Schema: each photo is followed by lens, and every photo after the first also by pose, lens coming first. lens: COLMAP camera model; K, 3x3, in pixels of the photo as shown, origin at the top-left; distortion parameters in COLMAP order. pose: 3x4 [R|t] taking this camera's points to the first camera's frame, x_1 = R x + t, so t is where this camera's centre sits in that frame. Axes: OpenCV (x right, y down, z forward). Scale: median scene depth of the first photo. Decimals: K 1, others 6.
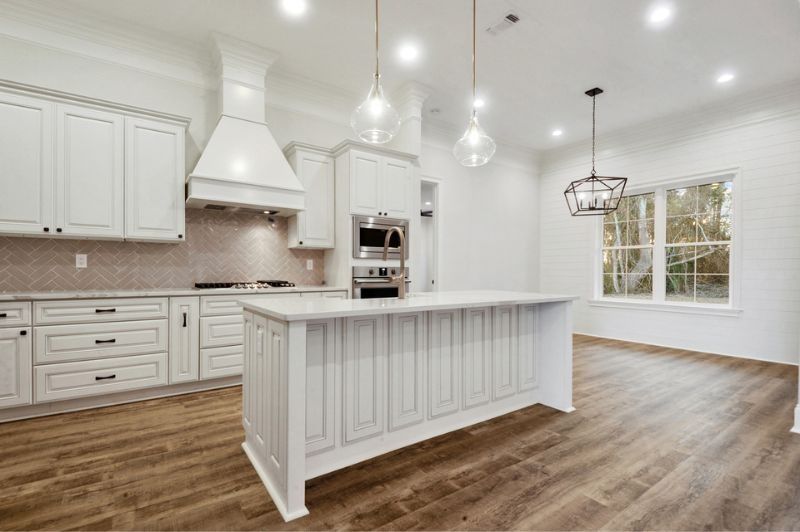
lens RADIAL K [[369.7, 0, 394.5], [0, 369.7, 272.8], [0, 0, 1]] dist [0.009266, -0.005201]
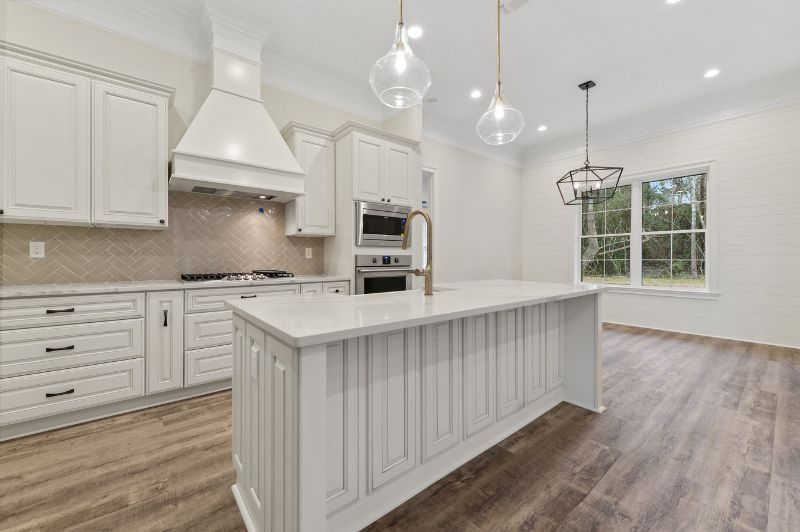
lens RADIAL K [[317.8, 0, 398.5], [0, 317.8, 256.9], [0, 0, 1]] dist [-0.001873, 0.001149]
pose [[0.997276, -0.004365, 0.073634, -0.073374], [0.004727, 0.999978, -0.004755, -0.008707], [-0.073612, 0.005091, 0.997274, 0.206052]]
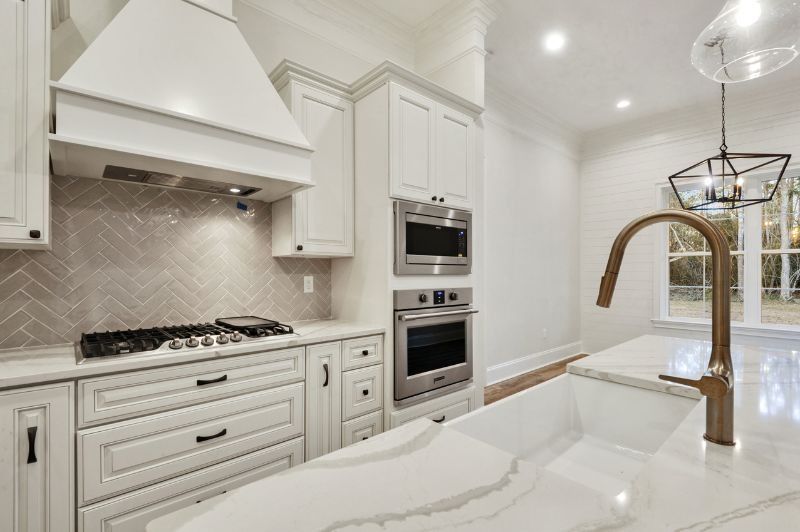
lens RADIAL K [[369.7, 0, 394.9], [0, 369.7, 271.2], [0, 0, 1]] dist [0.009266, -0.005201]
pose [[0.992728, -0.002193, 0.120355, -0.209286], [0.002604, 0.999991, -0.003257, -0.052075], [-0.120347, 0.003546, 0.992726, 0.513605]]
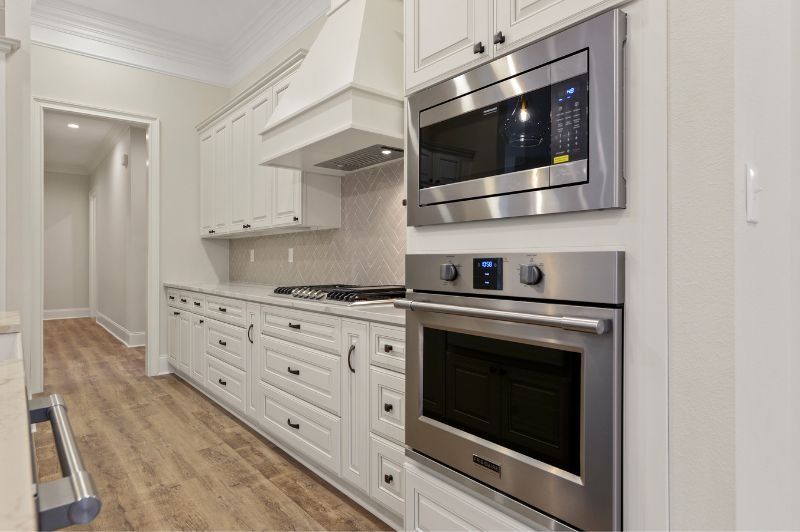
lens RADIAL K [[468.6, 0, 400.2], [0, 468.6, 261.7], [0, 0, 1]] dist [0.005122, -0.000559]
pose [[0.076379, -0.002375, -0.997076, 0.345961], [-0.000002, 0.999997, -0.002382, -0.012208], [0.997079, 0.000184, 0.076379, 1.116515]]
